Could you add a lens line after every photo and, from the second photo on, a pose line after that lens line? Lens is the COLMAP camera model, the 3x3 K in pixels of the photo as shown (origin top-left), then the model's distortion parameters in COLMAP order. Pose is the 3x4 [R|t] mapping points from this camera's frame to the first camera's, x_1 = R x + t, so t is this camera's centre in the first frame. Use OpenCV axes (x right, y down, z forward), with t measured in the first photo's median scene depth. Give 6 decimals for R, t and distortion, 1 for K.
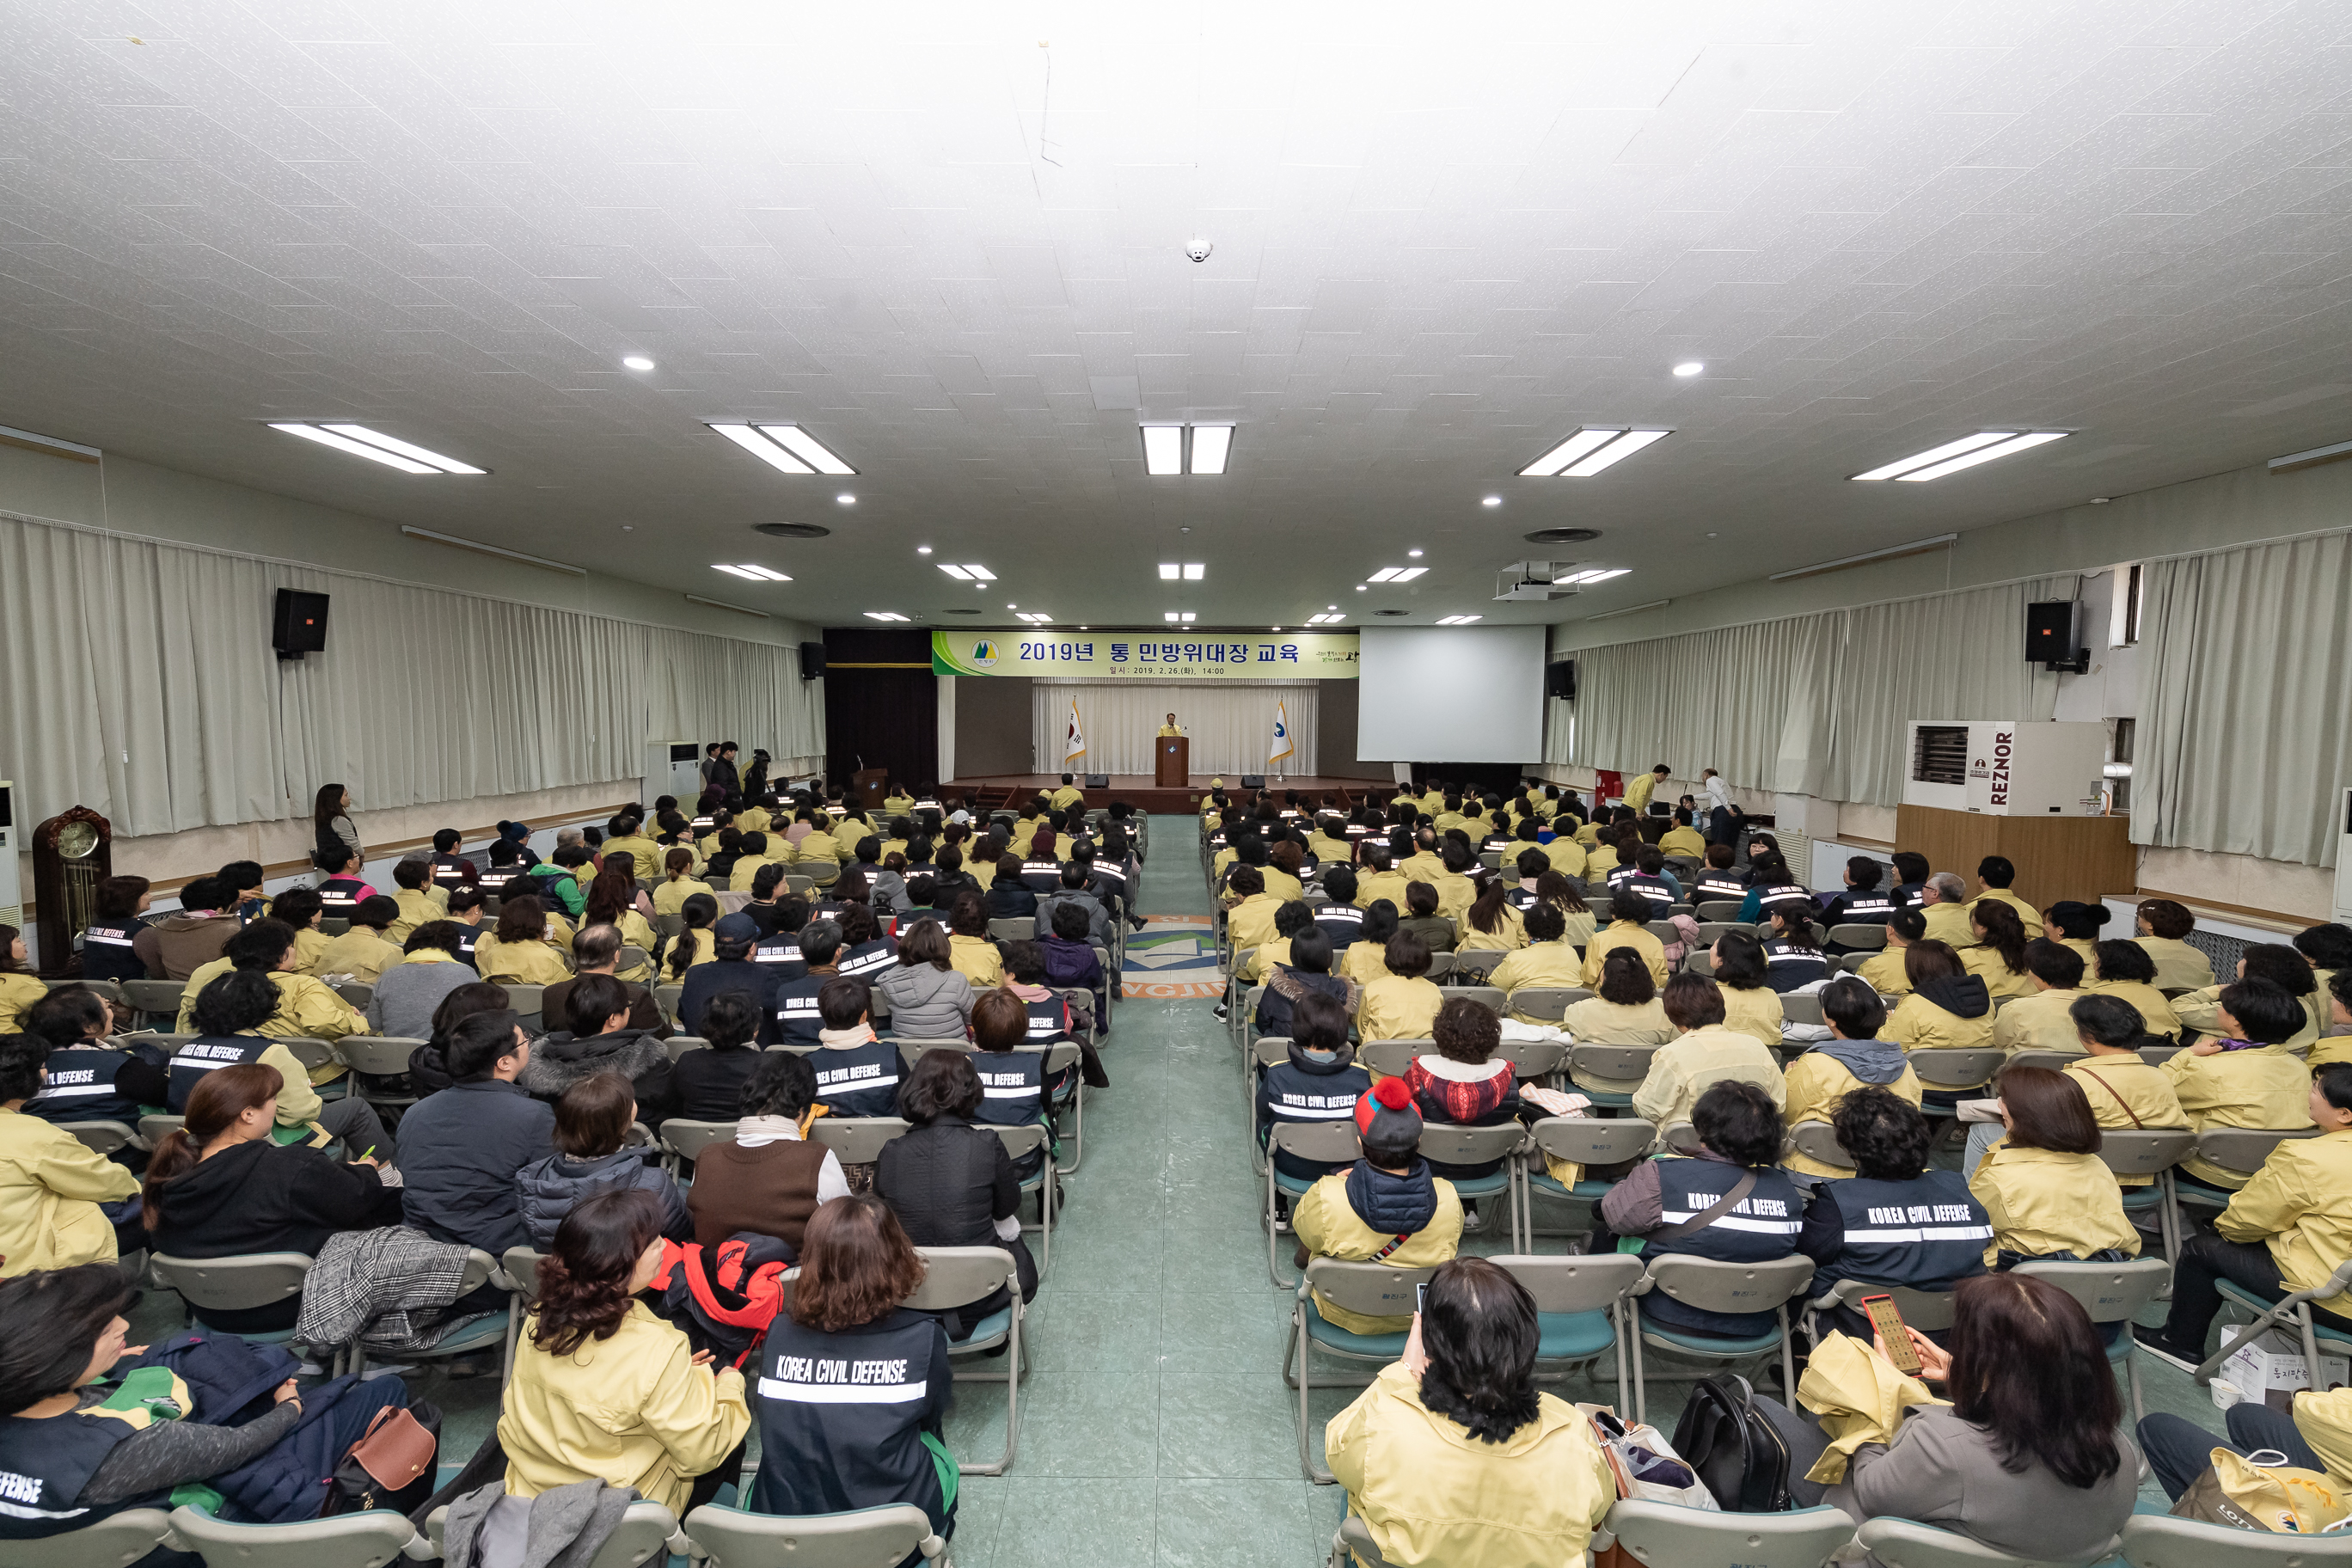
lens RADIAL K [[915.4, 0, 1171.8], [0, 915.4, 774.7], [0, 0, 1]] dist [0.002738, 0.000043]
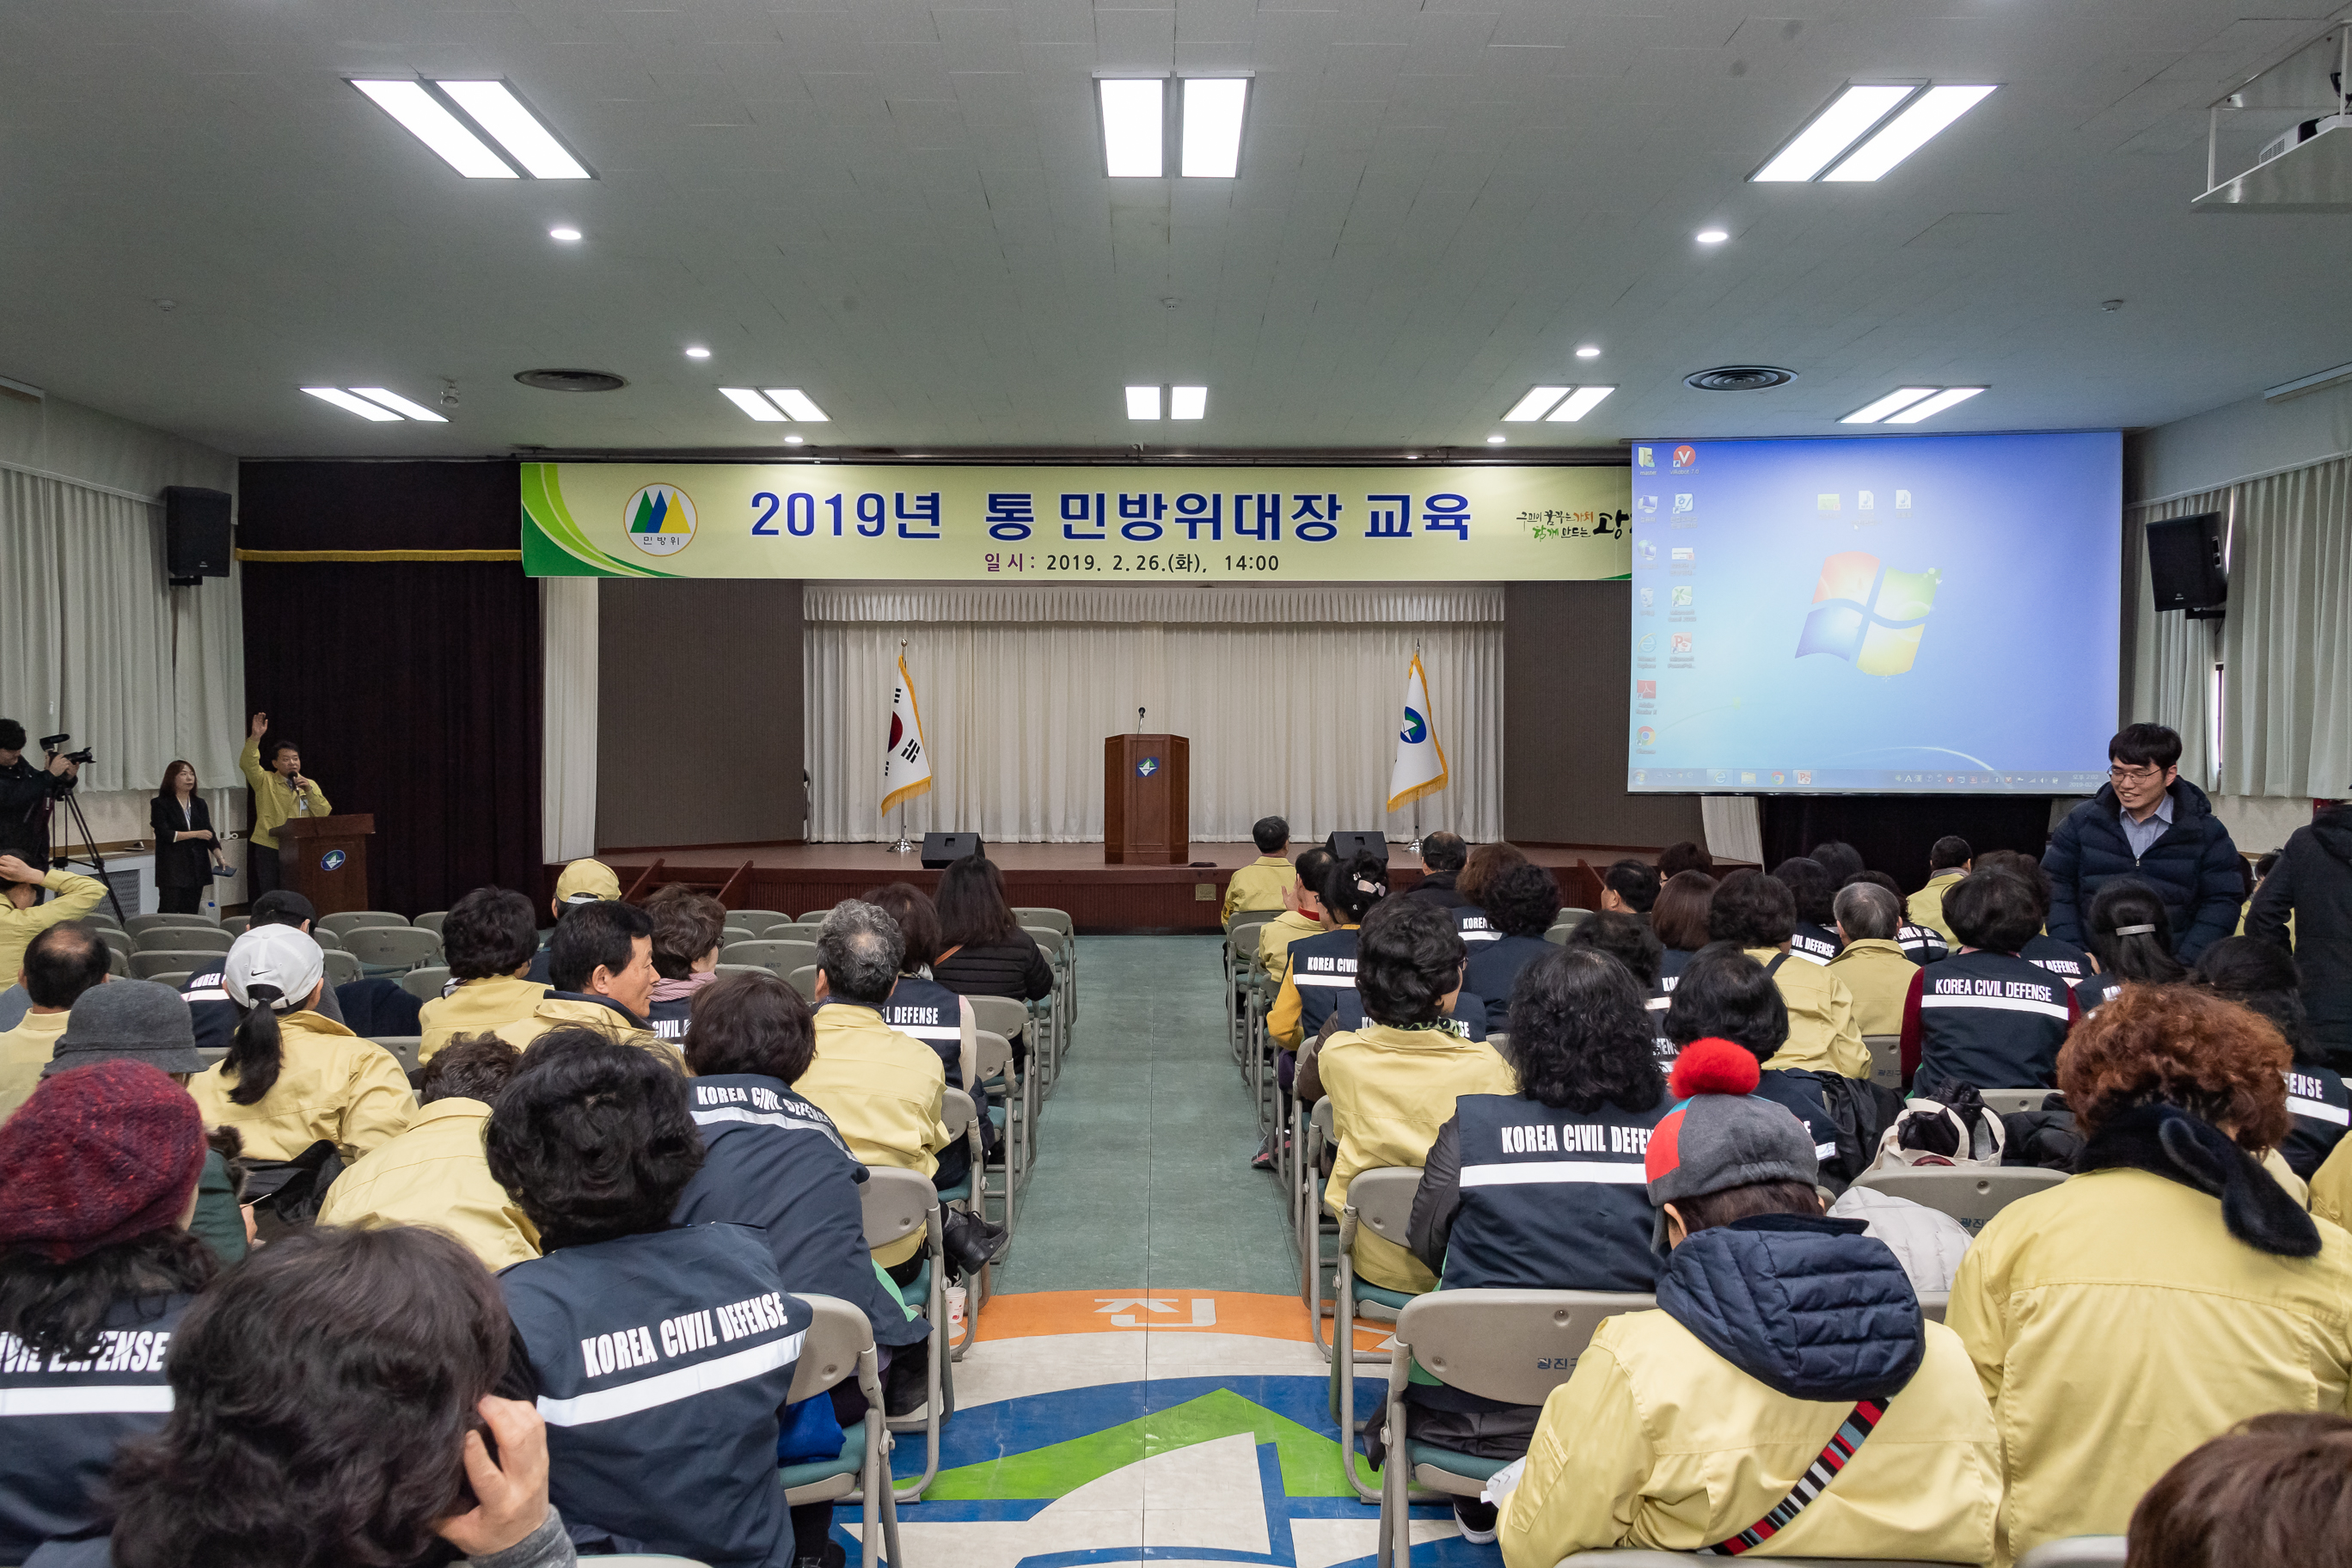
lens RADIAL K [[1788.8, 0, 1168.1], [0, 1788.8, 803.1], [0, 0, 1]] dist [0.033177, -0.034457]
pose [[0.999914, -0.006514, 0.011368, 0.000989], [0.006971, 0.999150, -0.040624, 0.029520], [-0.011094, 0.040700, 0.999110, 0.391447]]
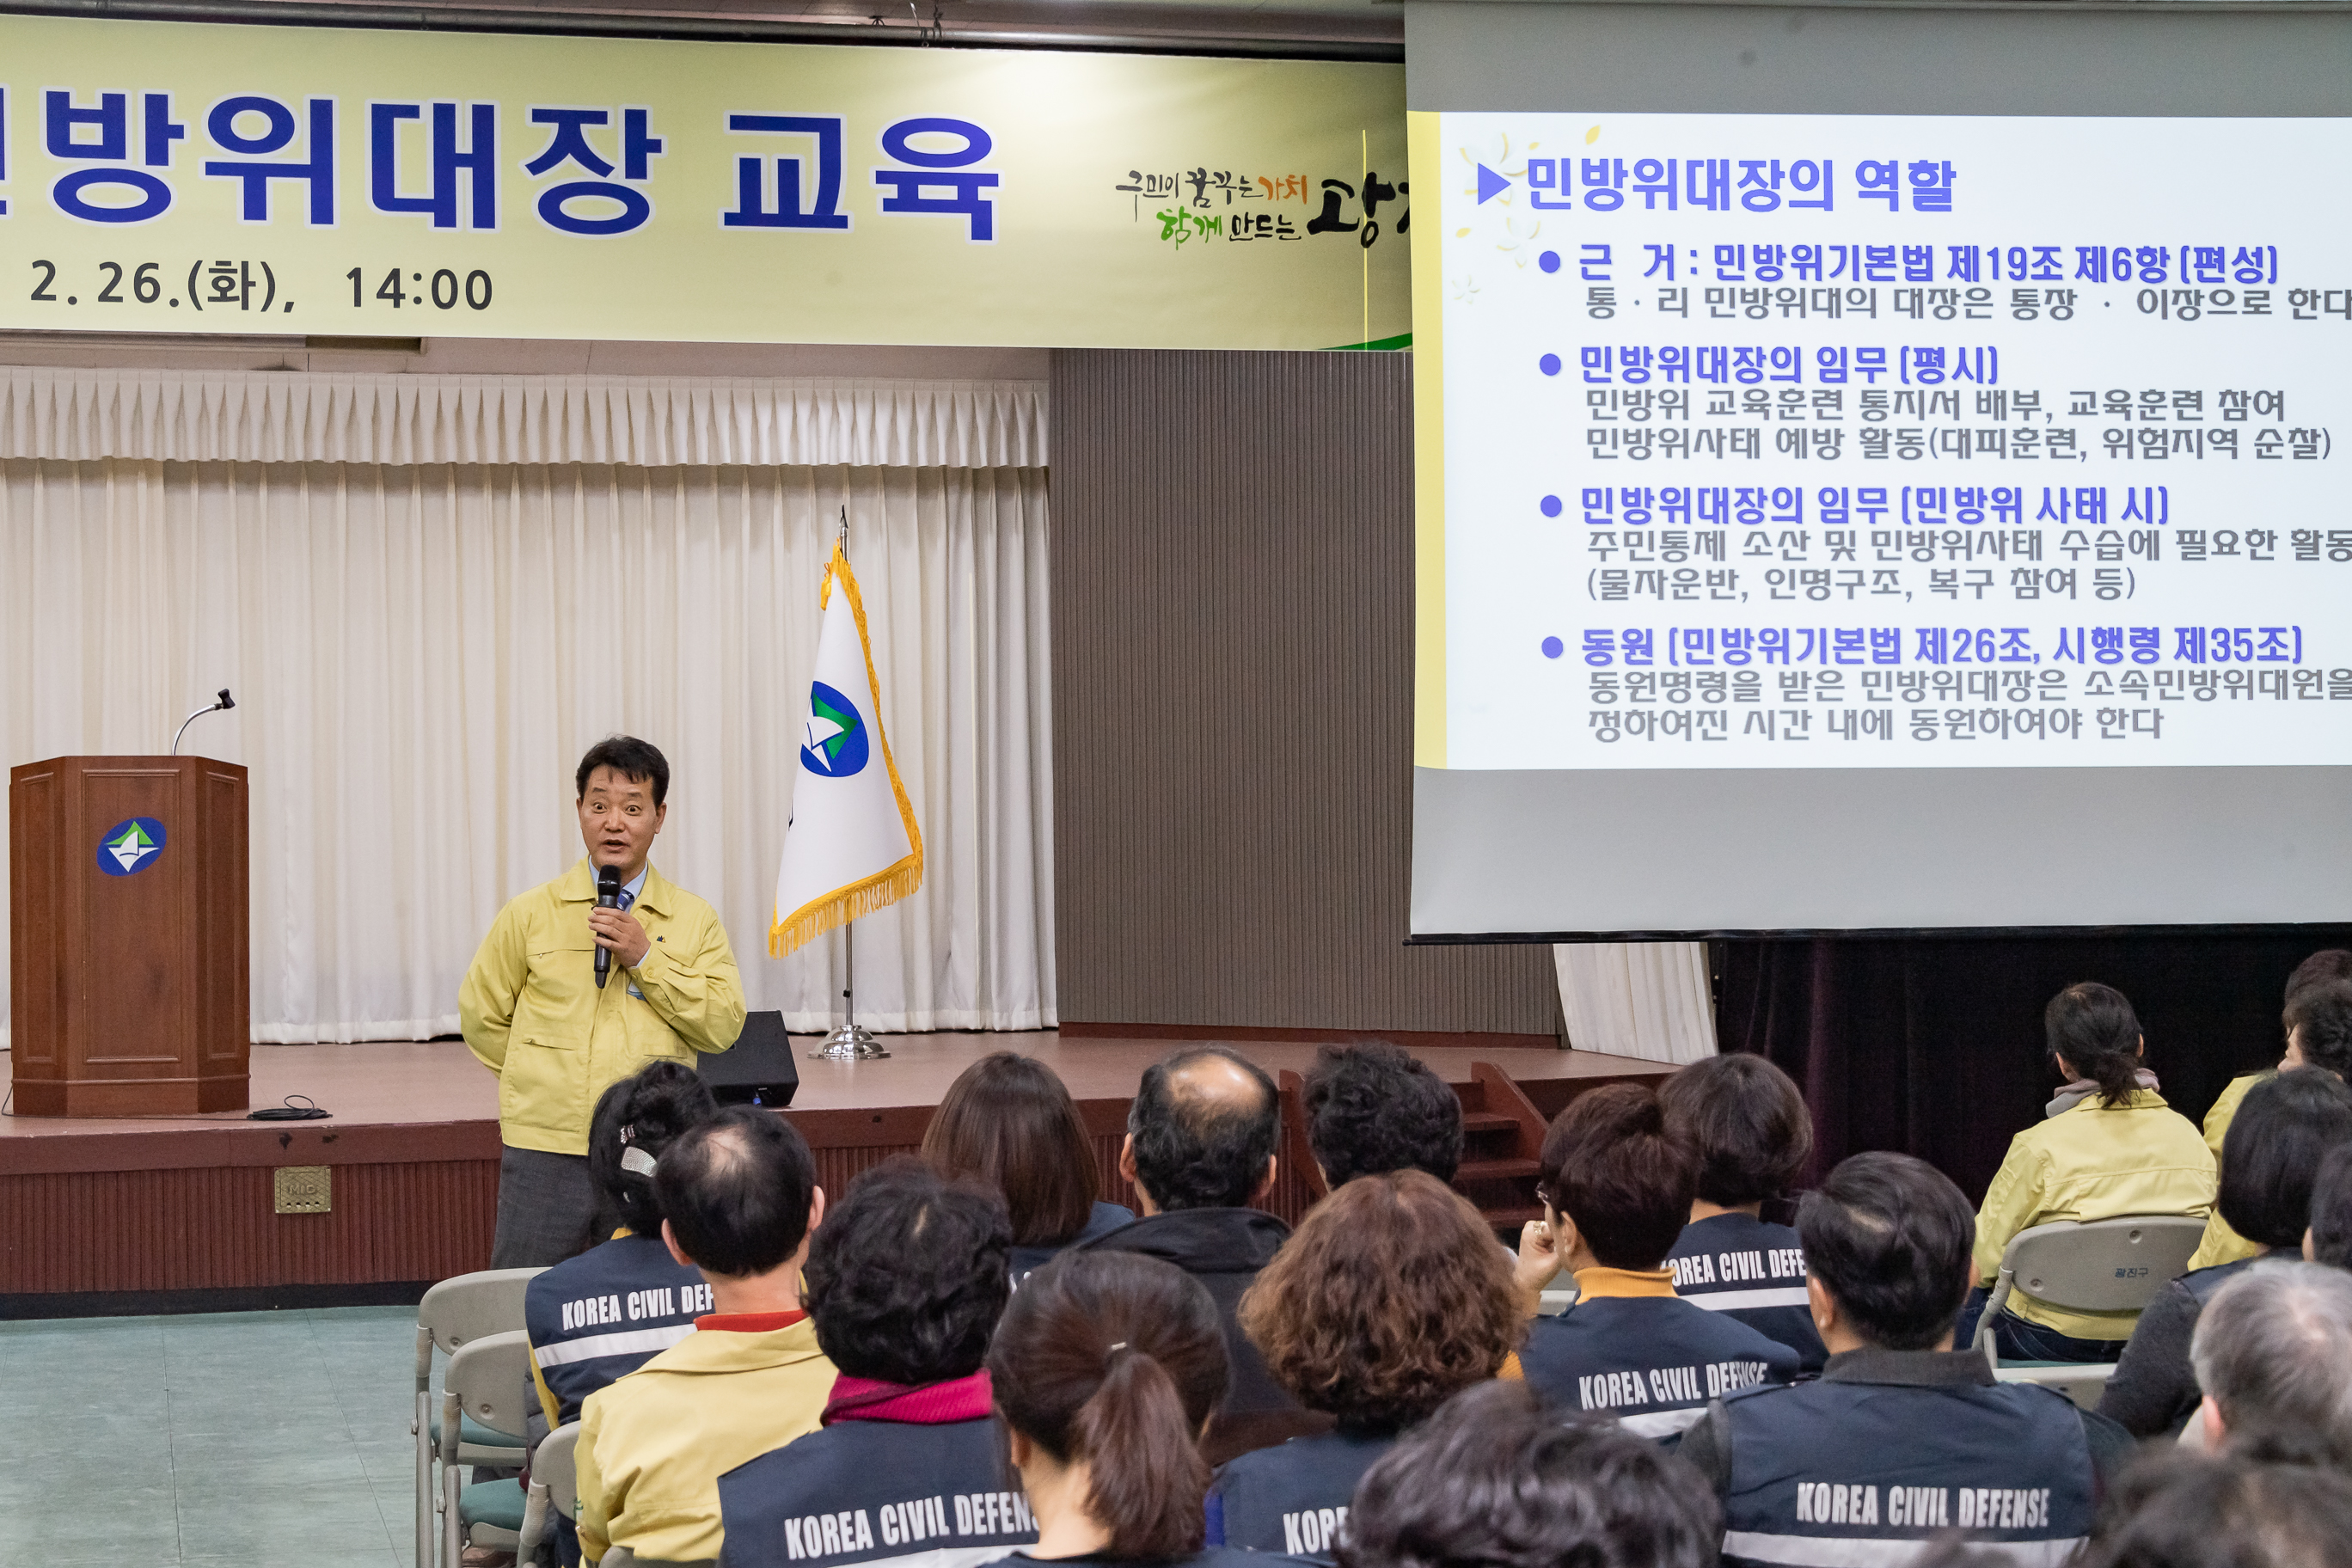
lens RADIAL K [[4133.3, 0, 1141.5], [0, 4133.3, 816.5], [0, 0, 1]] dist [-0.026845, 0.000000]
pose [[0.969227, -0.016468, 0.245619, -0.007852], [0.032448, 0.997601, -0.061158, 0.018475], [-0.244023, 0.067246, 0.967435, 0.562083]]
